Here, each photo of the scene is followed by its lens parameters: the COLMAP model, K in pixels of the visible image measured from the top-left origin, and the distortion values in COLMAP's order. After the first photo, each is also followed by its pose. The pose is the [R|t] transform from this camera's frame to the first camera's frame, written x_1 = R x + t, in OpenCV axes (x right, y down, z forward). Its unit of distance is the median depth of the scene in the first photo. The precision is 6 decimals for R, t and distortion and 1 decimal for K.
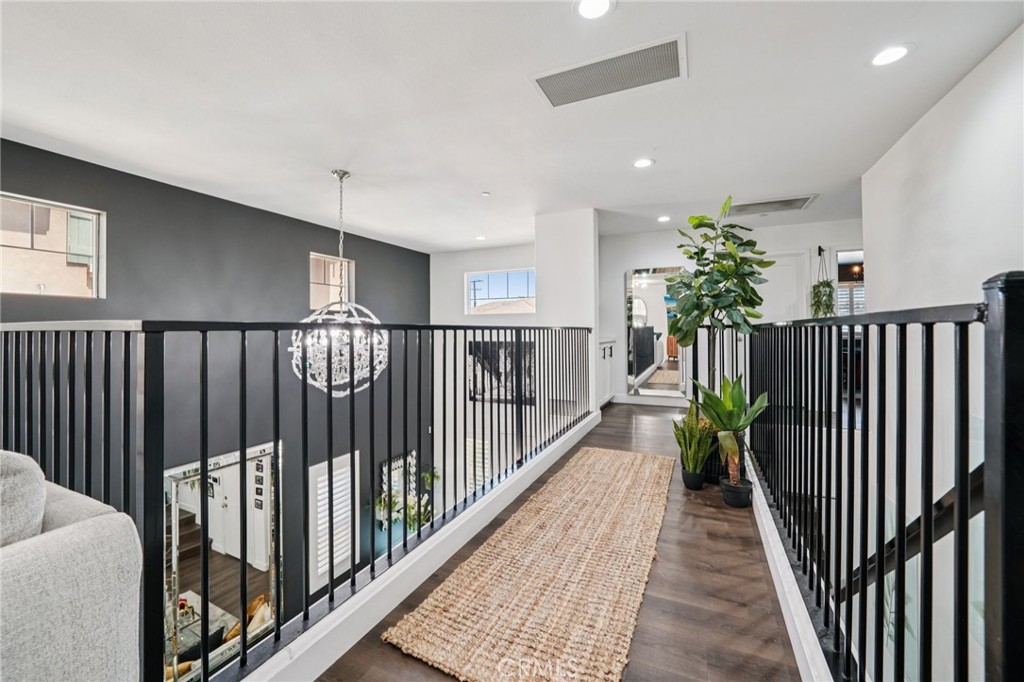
lens RADIAL K [[404.5, 0, 508.0], [0, 404.5, 335.2], [0, 0, 1]] dist [-0.014706, 0.003229]
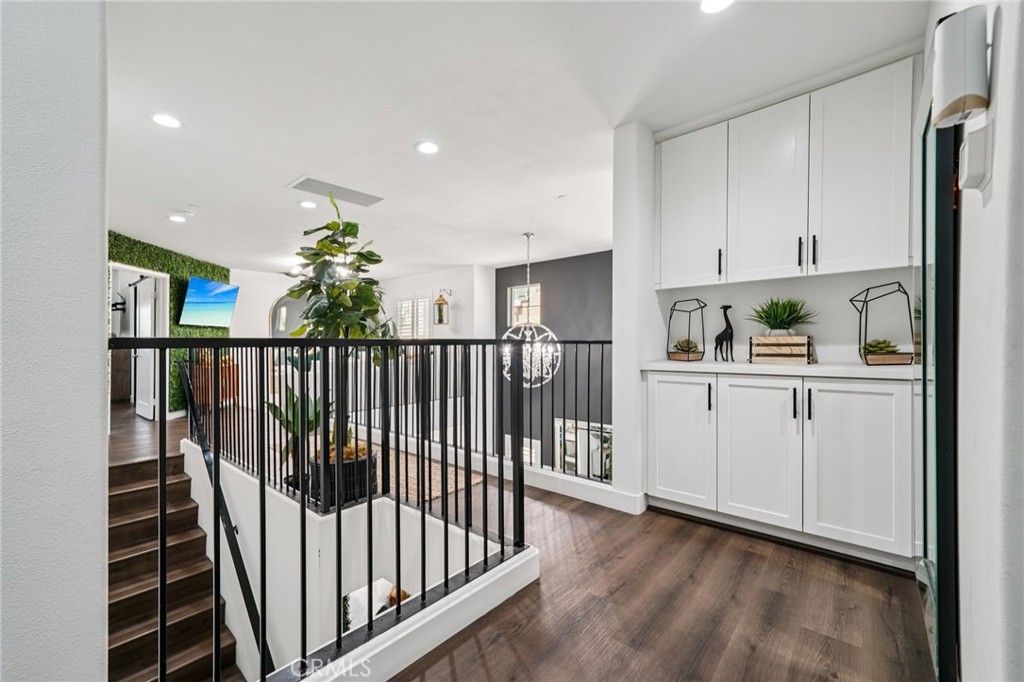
lens RADIAL K [[417.6, 0, 512.0], [0, 417.6, 341.0], [0, 0, 1]] dist [-0.000065, 0.000045]
pose [[-0.267163, 0.006628, -0.963628, 1.101784], [-0.003520, 0.999963, 0.007854, -0.031681], [0.963645, 0.005490, -0.267130, 1.401417]]
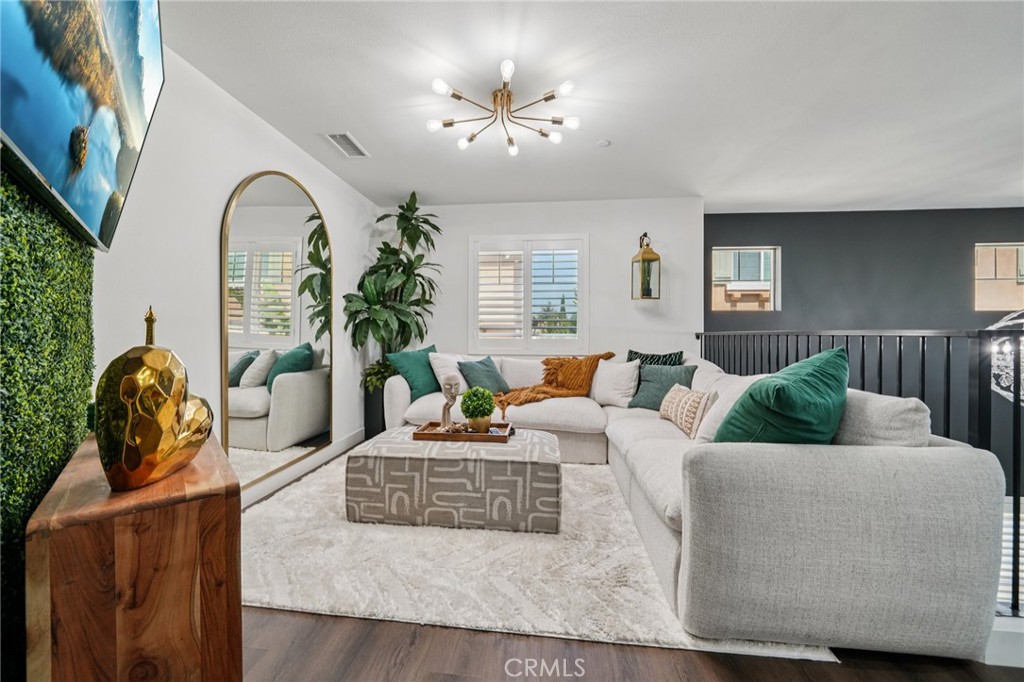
lens RADIAL K [[404.5, 0, 508.0], [0, 404.5, 335.2], [0, 0, 1]] dist [-0.014706, 0.003229]
pose [[0.316940, 0.009137, -0.948401, -0.013840], [-0.018488, 0.999823, 0.003453, 0.003065], [0.948265, 0.016440, 0.317053, -0.287281]]
